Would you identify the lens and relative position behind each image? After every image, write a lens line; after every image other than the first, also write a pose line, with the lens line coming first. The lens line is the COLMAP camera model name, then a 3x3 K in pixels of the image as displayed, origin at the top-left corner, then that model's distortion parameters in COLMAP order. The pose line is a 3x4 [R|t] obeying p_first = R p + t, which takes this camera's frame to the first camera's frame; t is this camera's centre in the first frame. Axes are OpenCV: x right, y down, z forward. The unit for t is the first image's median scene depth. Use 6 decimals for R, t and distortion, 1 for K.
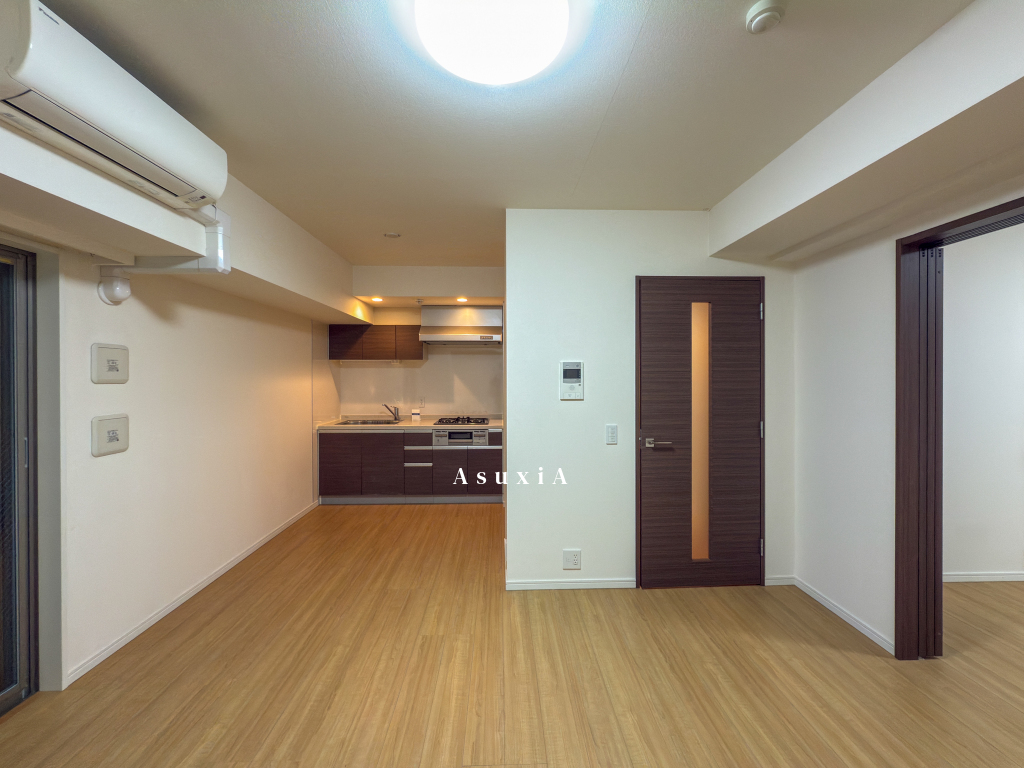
lens RADIAL K [[404.4, 0, 512.0], [0, 404.4, 384.0], [0, 0, 1]] dist [-0.000066, 0.000030]
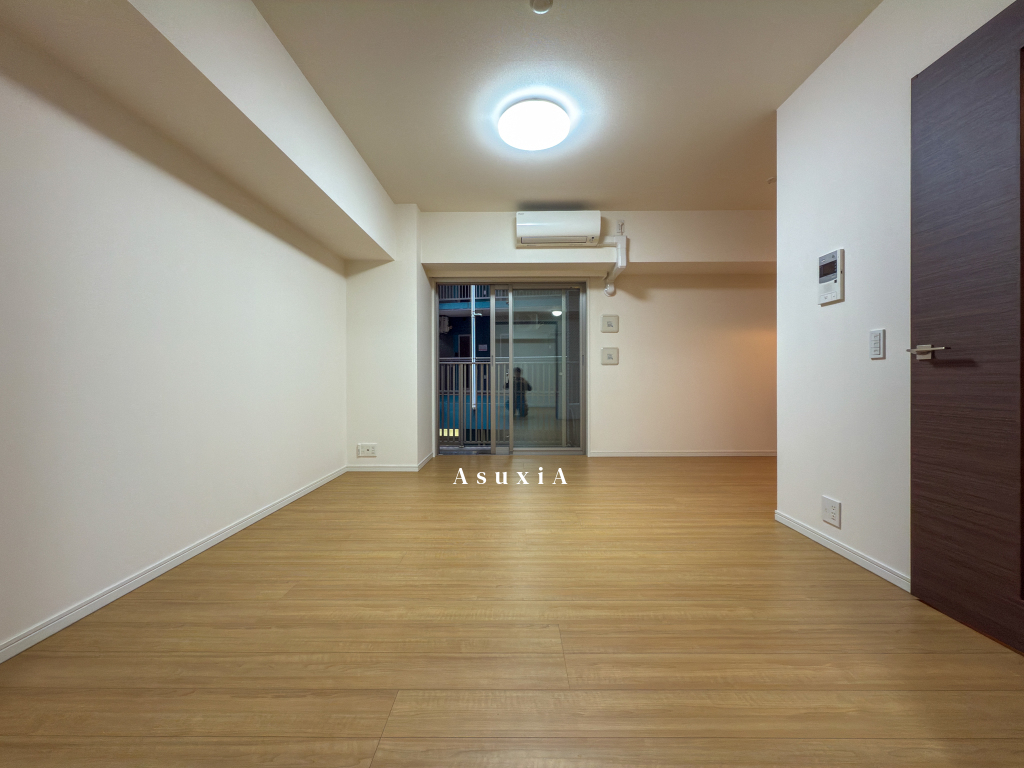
lens RADIAL K [[404.4, 0, 512.0], [0, 404.4, 384.0], [0, 0, 1]] dist [-0.000066, 0.000030]
pose [[-0.028222, 0.021739, -0.999365, 1.130427], [-0.004591, 0.999750, 0.021877, 0.216077], [0.999591, 0.005205, -0.028115, 0.503621]]
